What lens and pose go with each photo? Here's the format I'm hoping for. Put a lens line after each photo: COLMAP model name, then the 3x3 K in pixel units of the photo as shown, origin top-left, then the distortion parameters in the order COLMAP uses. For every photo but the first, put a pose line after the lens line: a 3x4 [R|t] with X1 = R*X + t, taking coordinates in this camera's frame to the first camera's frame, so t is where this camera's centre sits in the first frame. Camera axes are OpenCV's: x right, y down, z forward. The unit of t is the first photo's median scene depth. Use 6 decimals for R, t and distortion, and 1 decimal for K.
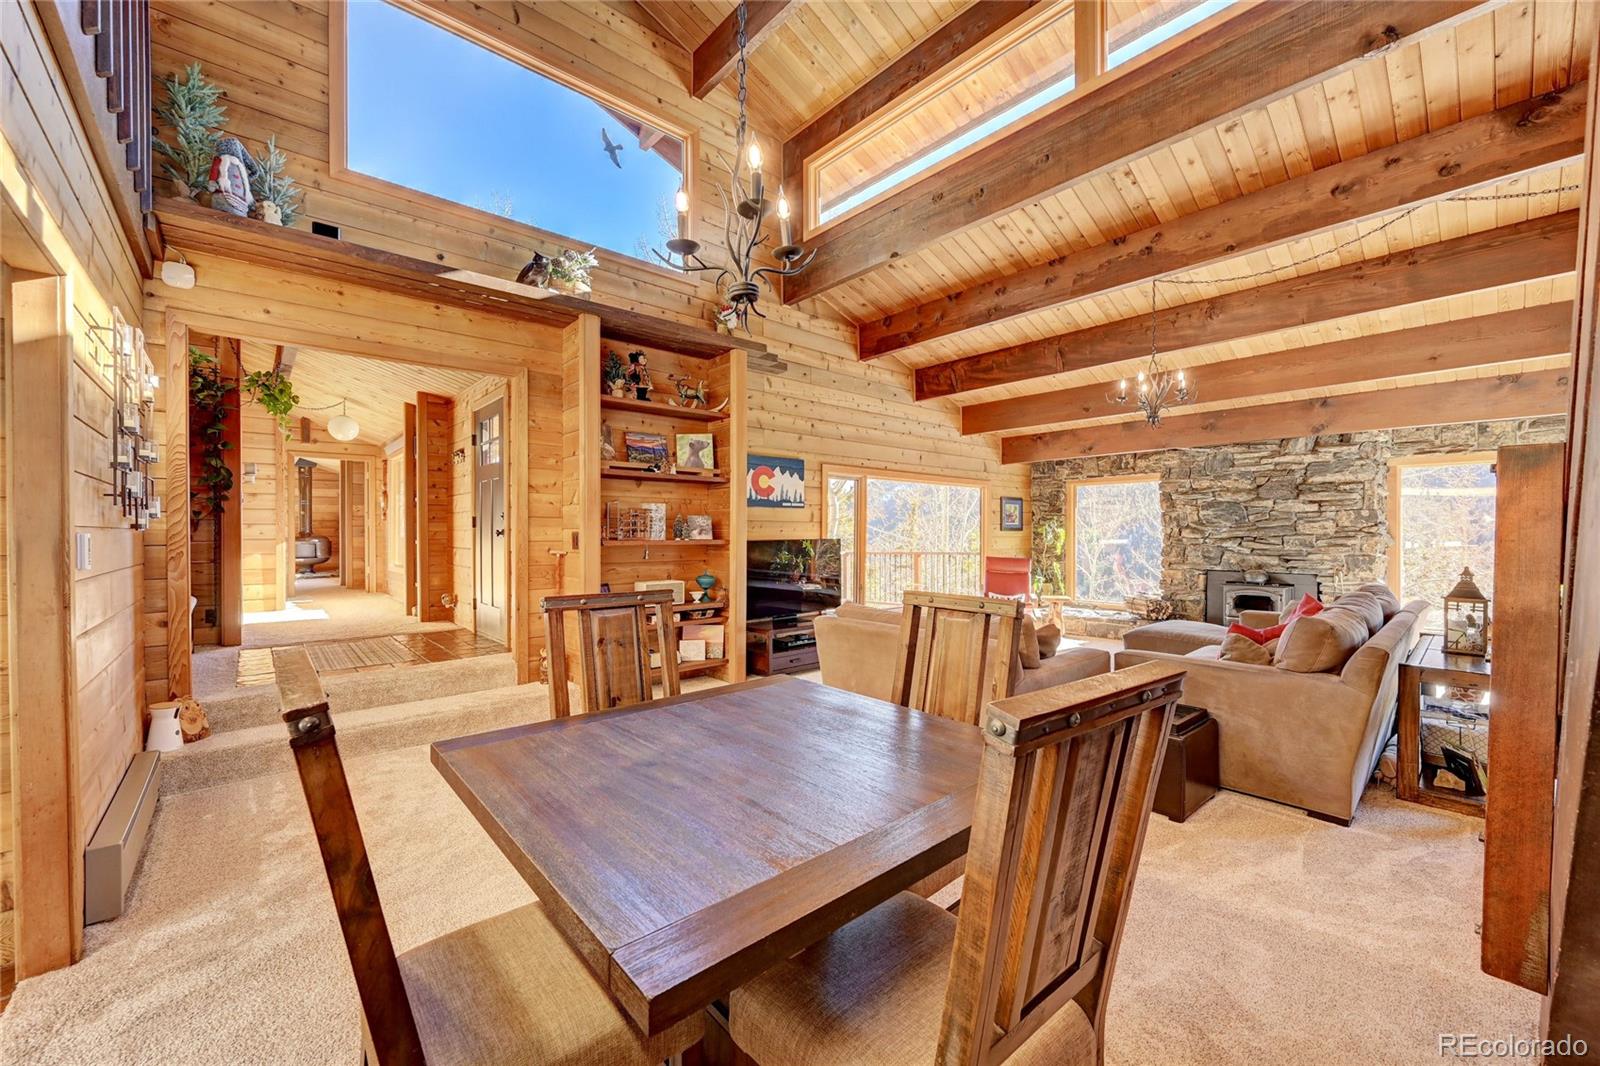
lens RADIAL K [[628.6, 0, 798.3], [0, 628.6, 536.2], [0, 0, 1]] dist [-0.003531, -0.000245]
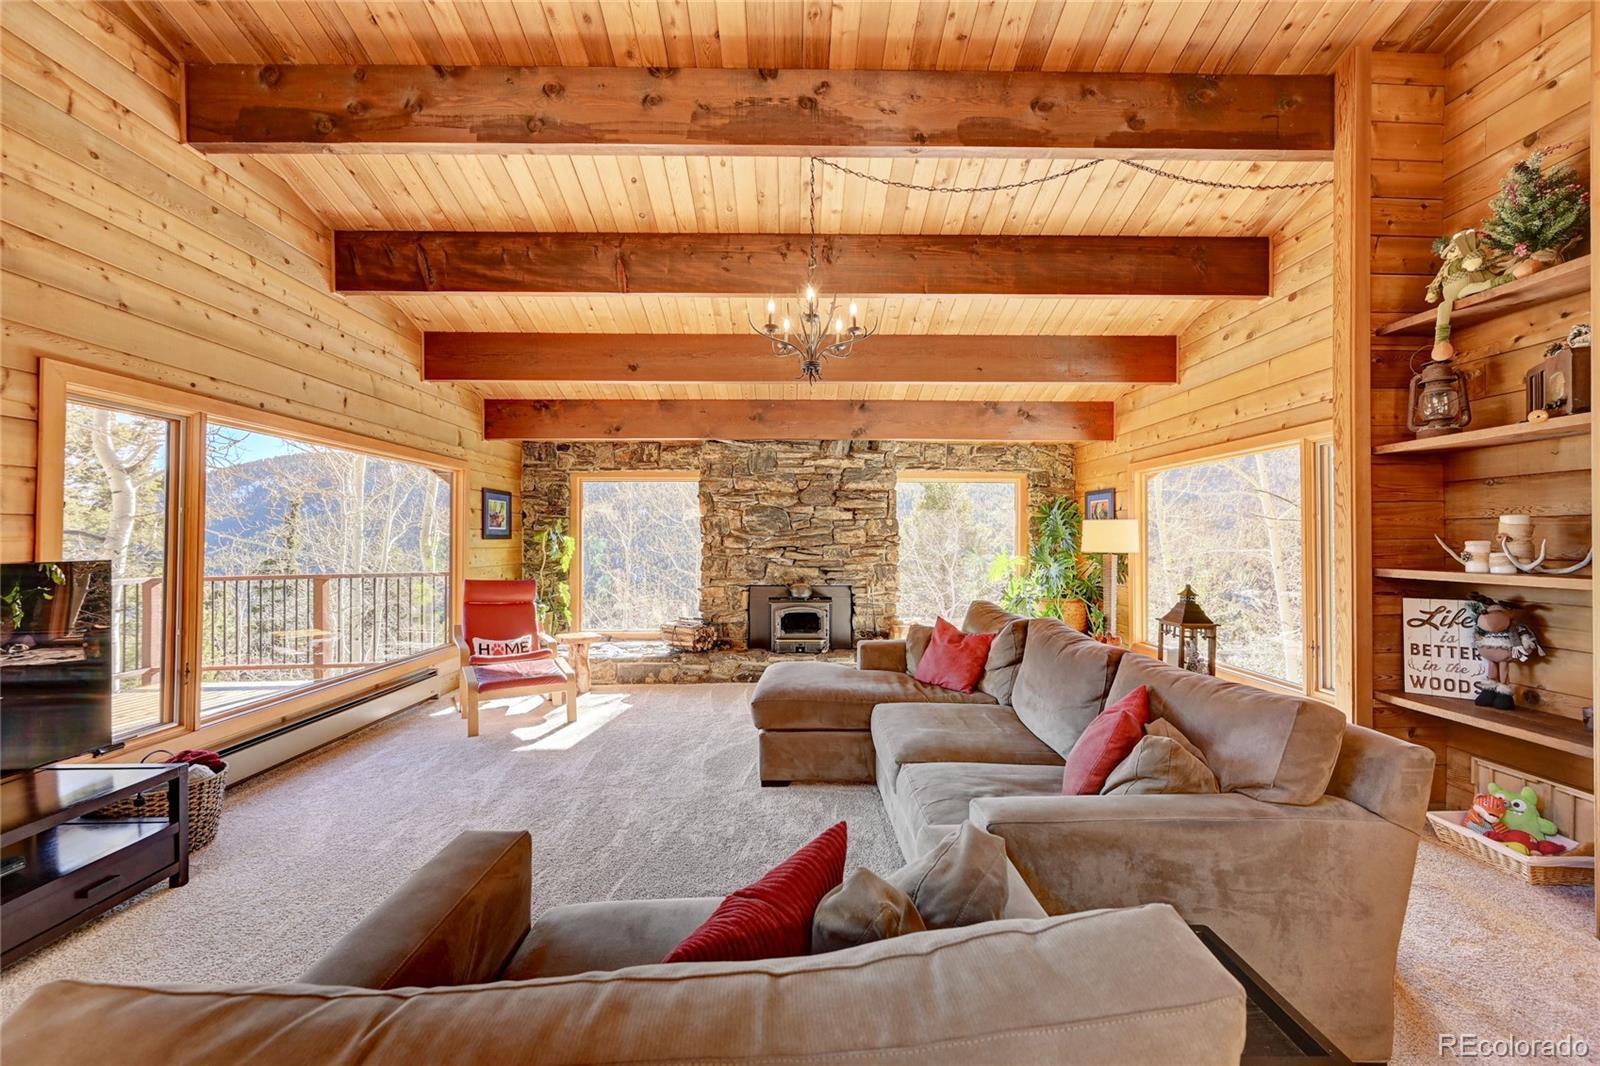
lens RADIAL K [[628.6, 0, 802.9], [0, 628.6, 535.6], [0, 0, 1]] dist [-0.003531, -0.000245]
pose [[0.643722, 0.005182, 0.765242, 0.043528], [0.004005, 0.999941, -0.010140, -0.005333], [-0.765249, 0.009592, 0.643663, 0.405418]]
